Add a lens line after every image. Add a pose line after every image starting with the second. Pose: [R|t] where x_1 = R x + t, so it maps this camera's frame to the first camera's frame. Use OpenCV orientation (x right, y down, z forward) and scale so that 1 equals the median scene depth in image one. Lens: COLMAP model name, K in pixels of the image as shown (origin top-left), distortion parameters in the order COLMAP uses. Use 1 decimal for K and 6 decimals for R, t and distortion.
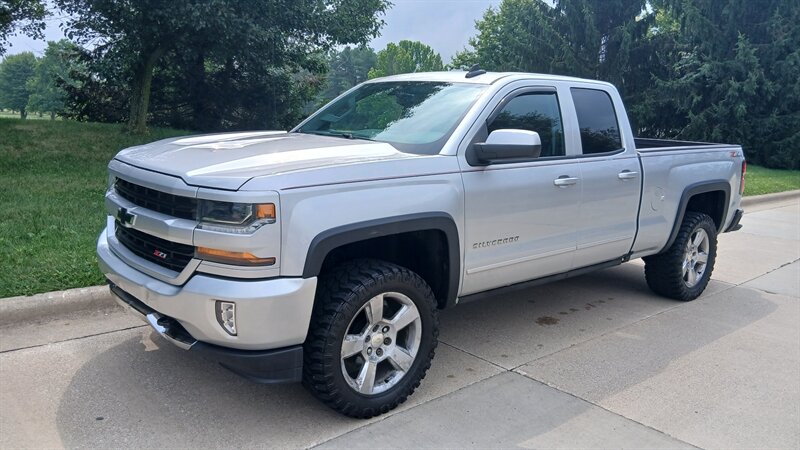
lens RADIAL K [[608.1, 0, 403.5], [0, 608.1, 222.4], [0, 0, 1]] dist [0.106406, -0.185175]
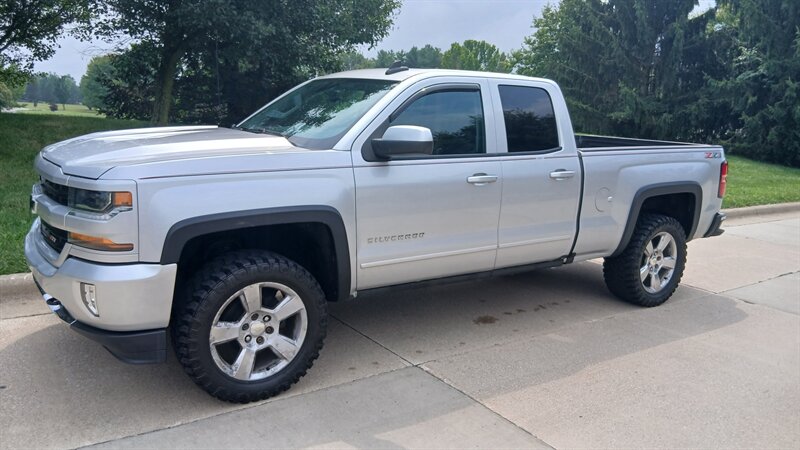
lens RADIAL K [[608.1, 0, 399.9], [0, 608.1, 227.7], [0, 0, 1]] dist [0.106406, -0.185175]
pose [[0.993577, 0.025684, -0.110202, 0.282333], [-0.024803, 0.999649, 0.009357, 0.006498], [0.110403, -0.006564, 0.993865, -0.000608]]
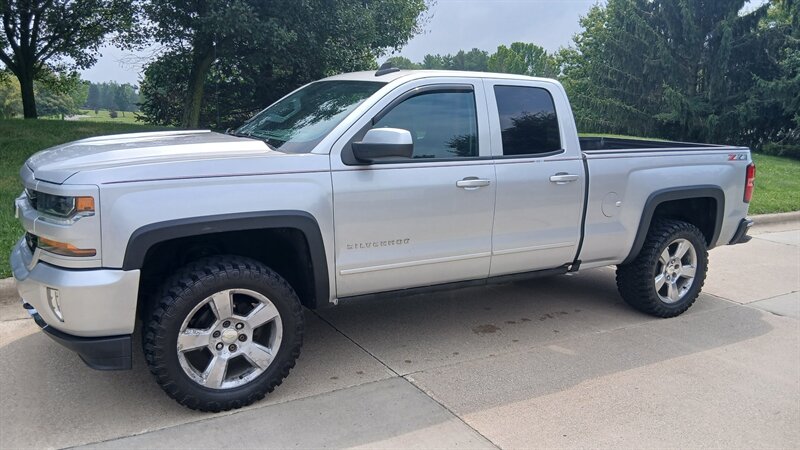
lens RADIAL K [[608.1, 0, 400.7], [0, 608.1, 224.6], [0, 0, 1]] dist [0.106406, -0.185175]
pose [[0.982318, 0.027731, -0.185155, 0.385804], [-0.028209, 0.999602, 0.000053, 0.000729], [0.185083, 0.005171, 0.982709, 0.049606]]
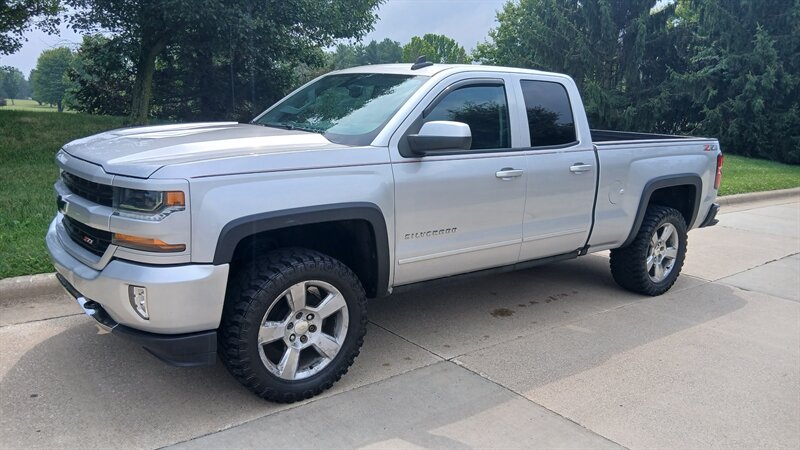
lens RADIAL K [[608.1, 0, 400.3], [0, 608.1, 221.7], [0, 0, 1]] dist [0.106406, -0.185175]
pose [[0.998902, 0.010938, -0.045548, 0.154674], [-0.010534, 0.999903, 0.009104, 0.004905], [0.045643, -0.008614, 0.998921, -0.012382]]
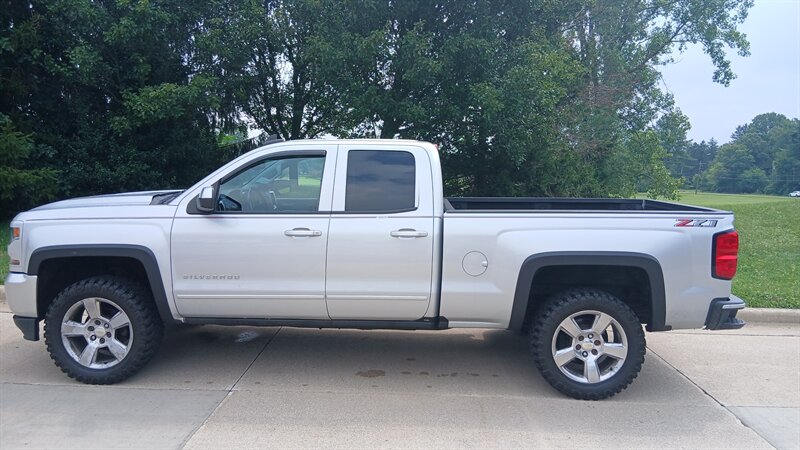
lens RADIAL K [[608.1, 0, 401.0], [0, 608.1, 219.0], [0, 0, 1]] dist [0.106406, -0.185175]
pose [[0.730839, 0.028107, -0.681971, 1.340178], [-0.109182, 0.991100, -0.076158, -0.032642], [0.673761, 0.130118, 0.727403, 0.358303]]
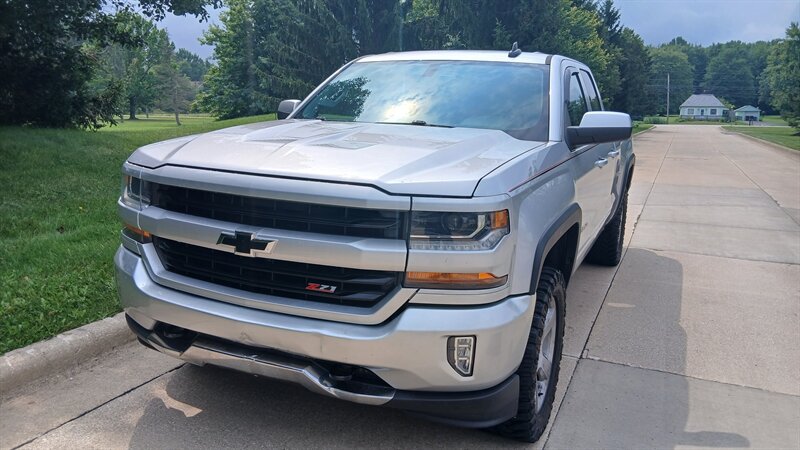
lens RADIAL K [[608.1, 0, 396.9], [0, 608.1, 228.8], [0, 0, 1]] dist [0.106406, -0.185175]
pose [[0.913742, -0.093618, 0.395362, -0.523085], [0.077923, 0.995407, 0.055612, -0.048308], [-0.398752, -0.020007, 0.916840, 0.237228]]
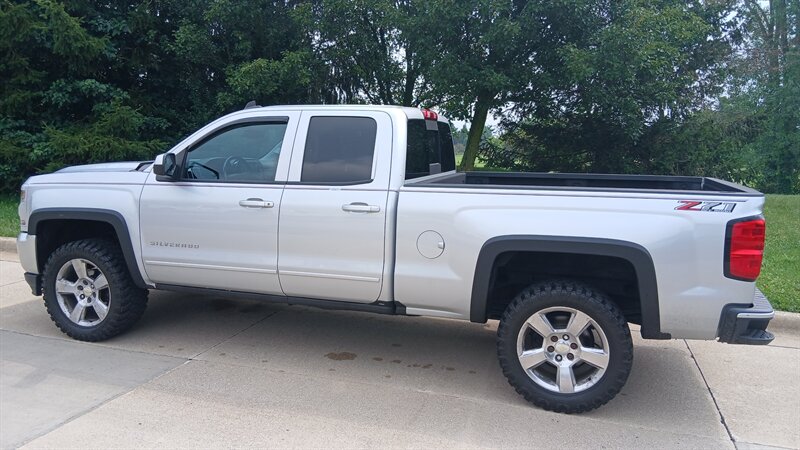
lens RADIAL K [[608.1, 0, 397.8], [0, 608.1, 220.7], [0, 0, 1]] dist [0.106406, -0.185175]
pose [[0.517457, 0.078856, -0.852068, 1.509537], [-0.153727, 0.988111, -0.001912, -0.086439], [0.841787, 0.131975, 0.523428, 0.760818]]
